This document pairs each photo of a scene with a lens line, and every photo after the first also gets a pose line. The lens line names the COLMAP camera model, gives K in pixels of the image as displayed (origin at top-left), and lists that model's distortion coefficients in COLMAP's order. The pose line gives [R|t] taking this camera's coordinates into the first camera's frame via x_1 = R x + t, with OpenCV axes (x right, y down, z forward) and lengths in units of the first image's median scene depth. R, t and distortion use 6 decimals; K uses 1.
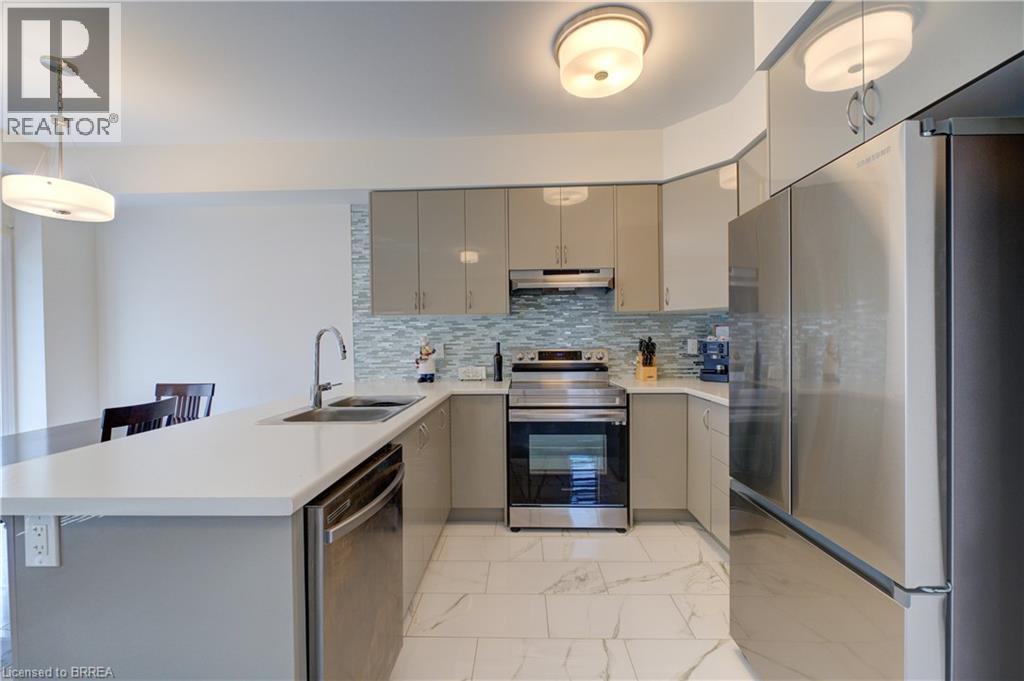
lens RADIAL K [[412.7, 0, 511.1], [0, 412.7, 342.4], [0, 0, 1]] dist [-0.004676, 0.000638]
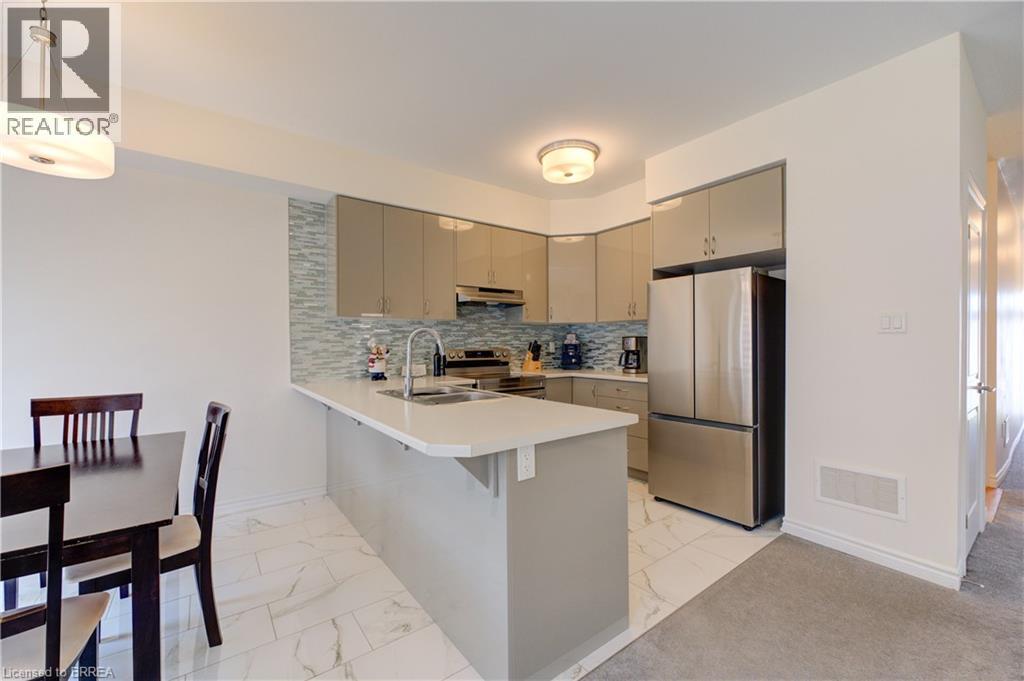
lens RADIAL K [[412.7, 0, 511.4], [0, 412.7, 343.5], [0, 0, 1]] dist [-0.004676, 0.000638]
pose [[0.779315, 0.005789, 0.626606, -0.608378], [-0.000725, 0.999965, -0.008336, 0.009000], [-0.626632, 0.006042, 0.779292, -0.060452]]
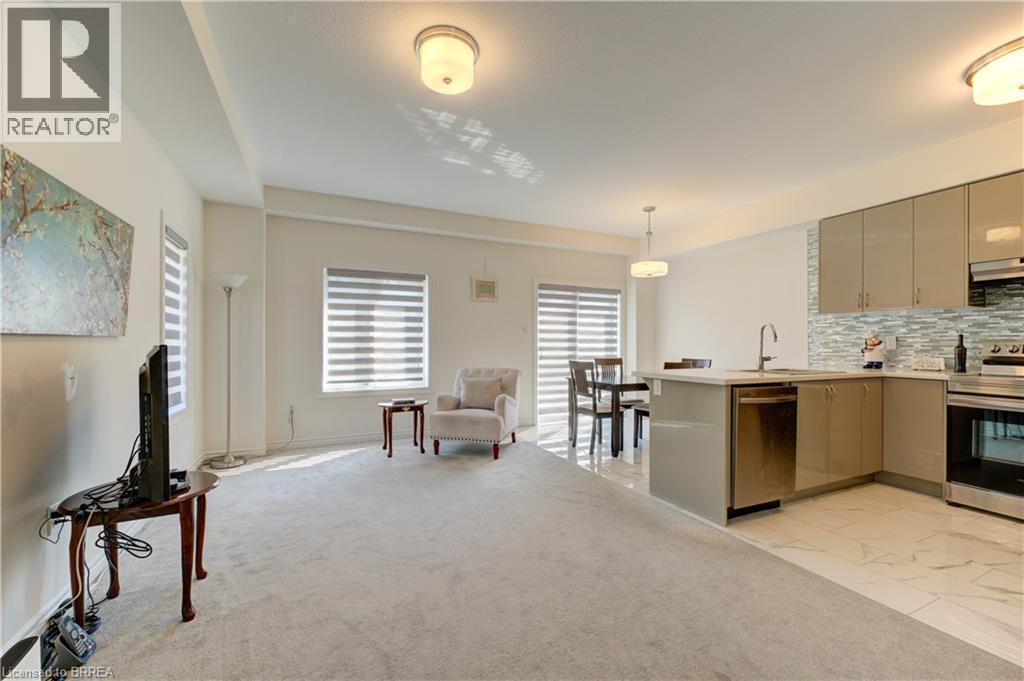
lens RADIAL K [[412.7, 0, 505.3], [0, 412.7, 343.2], [0, 0, 1]] dist [-0.004676, 0.000638]
pose [[0.447088, 0.011874, -0.894411, 0.372829], [-0.014663, 0.999875, 0.005944, 0.031747], [0.894370, 0.010457, 0.447206, -0.461068]]
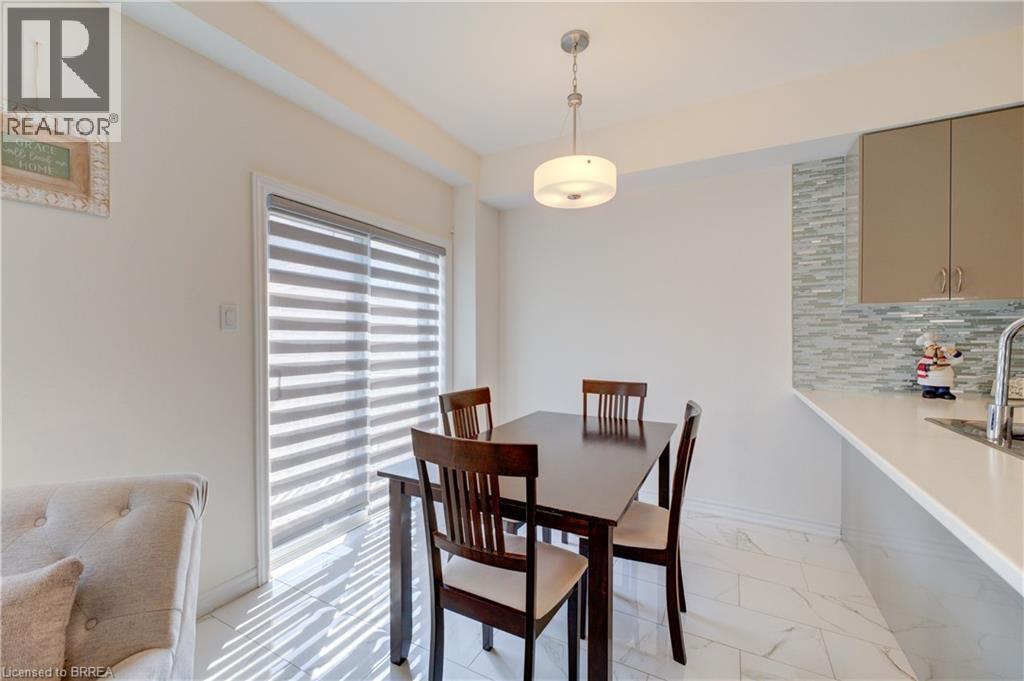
lens RADIAL K [[412.7, 0, 508.4], [0, 412.7, 342.2], [0, 0, 1]] dist [-0.004676, 0.000638]
pose [[0.894395, 0.016873, -0.446959, -0.541227], [-0.014858, 0.999858, 0.008014, 0.007271], [0.447030, -0.000527, 0.894519, 0.056714]]
